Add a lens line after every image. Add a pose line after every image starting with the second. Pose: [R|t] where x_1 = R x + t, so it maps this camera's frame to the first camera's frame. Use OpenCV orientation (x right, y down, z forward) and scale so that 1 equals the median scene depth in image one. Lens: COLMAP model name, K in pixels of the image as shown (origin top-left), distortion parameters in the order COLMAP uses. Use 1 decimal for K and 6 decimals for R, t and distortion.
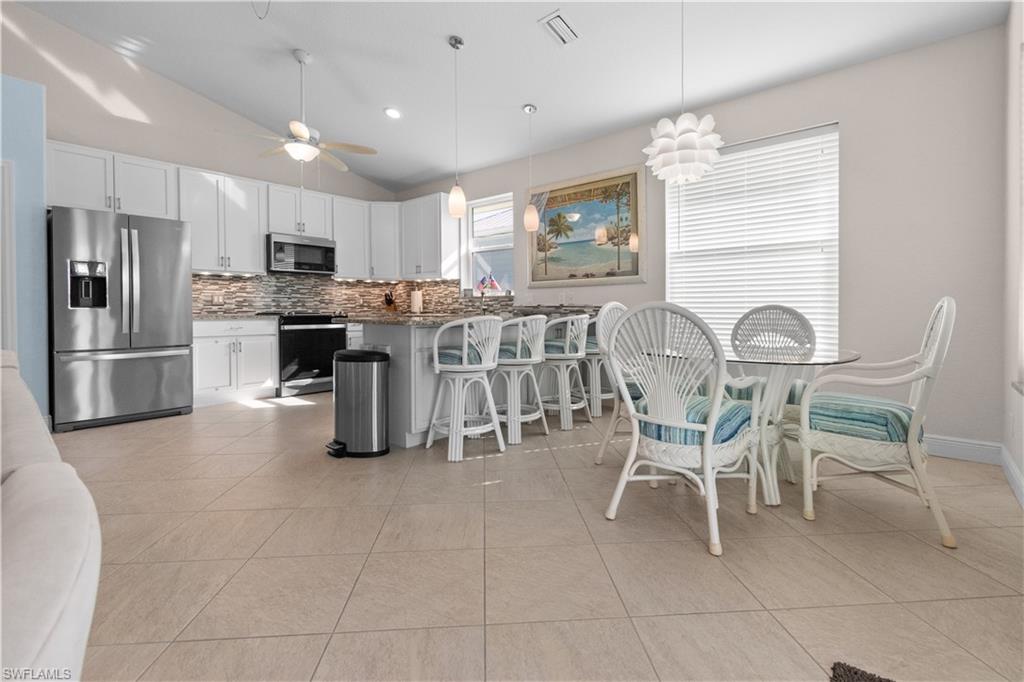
lens RADIAL K [[466.6, 0, 521.7], [0, 466.6, 314.3], [0, 0, 1]] dist [-0.004554, 0.000935]
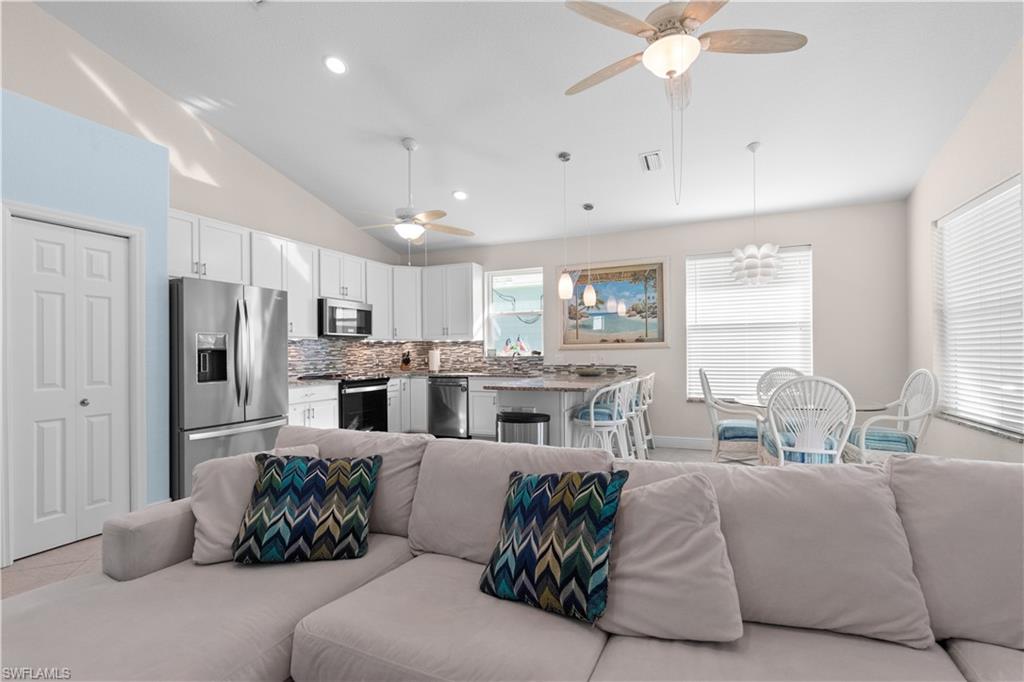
lens RADIAL K [[466.6, 0, 518.9], [0, 466.6, 348.0], [0, 0, 1]] dist [-0.004554, 0.000935]
pose [[0.952196, -0.007370, 0.305398, -0.452224], [0.013457, 0.999750, -0.017830, -0.042441], [-0.305191, 0.021088, 0.952058, -0.089114]]
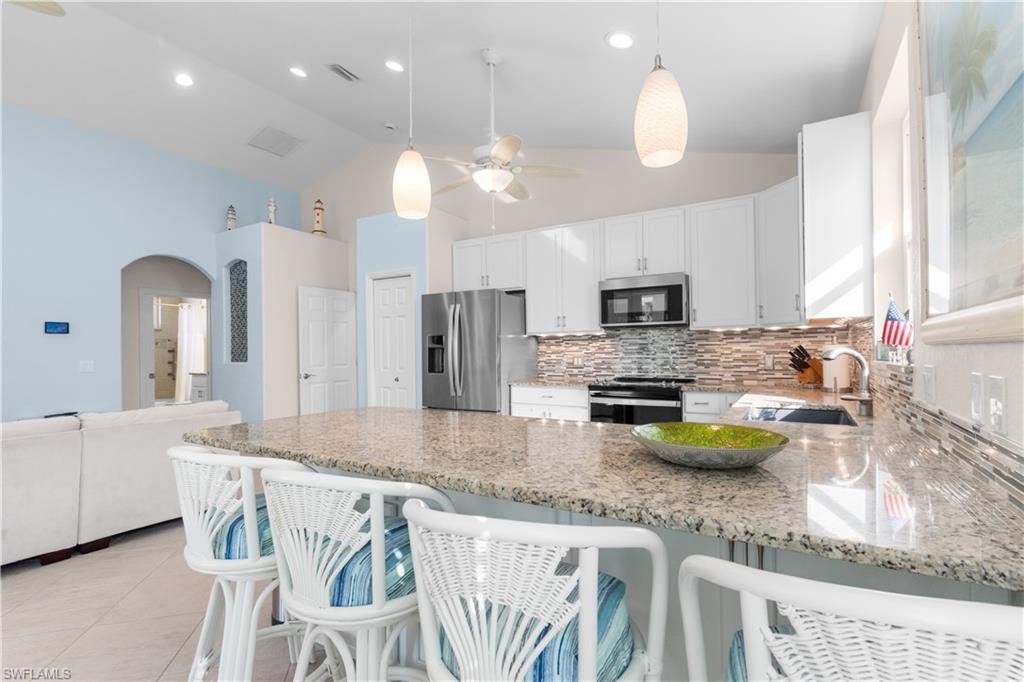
lens RADIAL K [[466.6, 0, 515.3], [0, 466.6, 347.1], [0, 0, 1]] dist [-0.004554, 0.000935]
pose [[0.160912, -0.007567, -0.986940, 0.241999], [0.001088, 0.999971, -0.007490, -0.053893], [0.986968, 0.000131, 0.160915, 0.731626]]
